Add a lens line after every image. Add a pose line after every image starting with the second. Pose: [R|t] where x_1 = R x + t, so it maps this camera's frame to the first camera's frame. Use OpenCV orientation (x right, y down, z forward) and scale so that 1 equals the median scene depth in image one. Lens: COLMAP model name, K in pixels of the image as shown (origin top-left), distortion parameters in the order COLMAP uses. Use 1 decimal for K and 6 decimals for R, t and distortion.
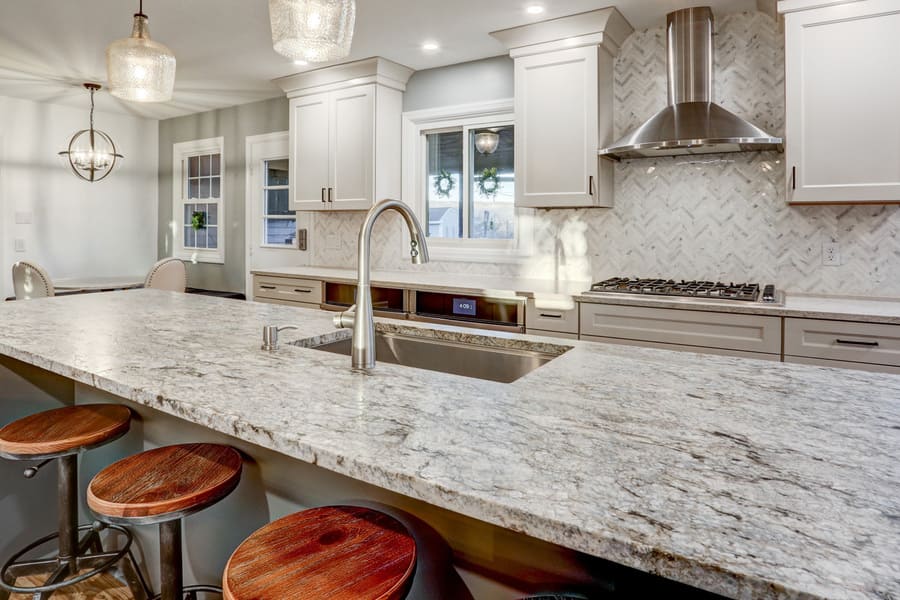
lens RADIAL K [[532.1, 0, 471.7], [0, 532.1, 226.4], [0, 0, 1]] dist [-0.084691, 0.042681]
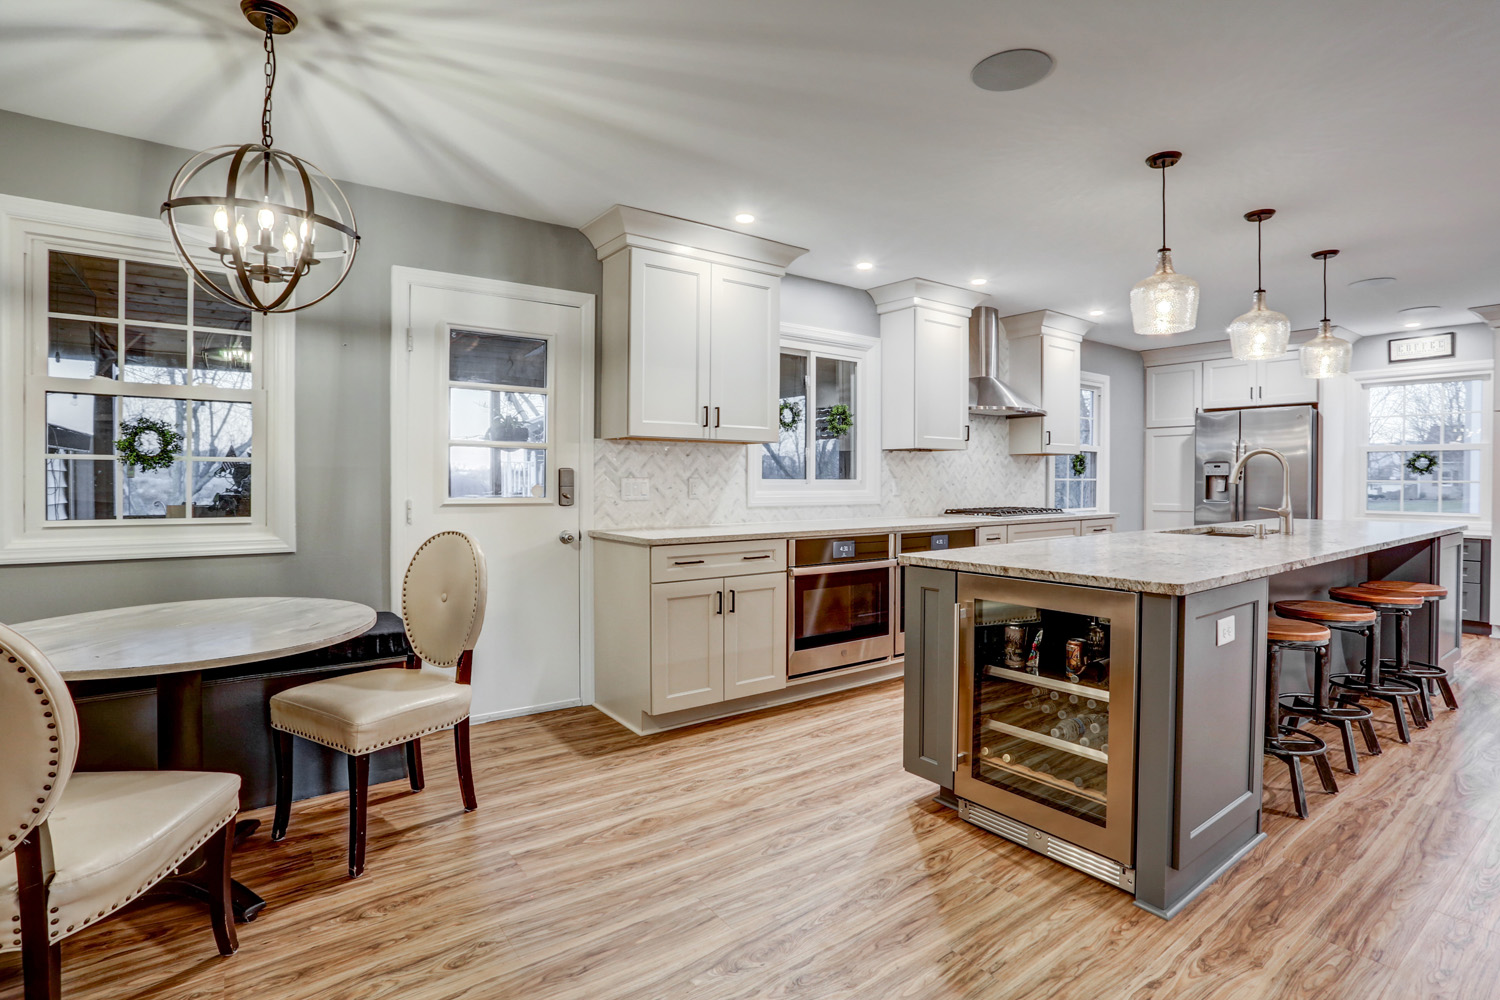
lens RADIAL K [[731.8, 0, 748.0], [0, 731.8, 486.6], [0, 0, 1]] dist [-0.077073, 0.033184]
pose [[0.390339, -0.012200, 0.920590, -1.428106], [0.000517, 0.999915, 0.013032, 0.021826], [-0.920671, -0.004611, 0.390312, 0.764447]]
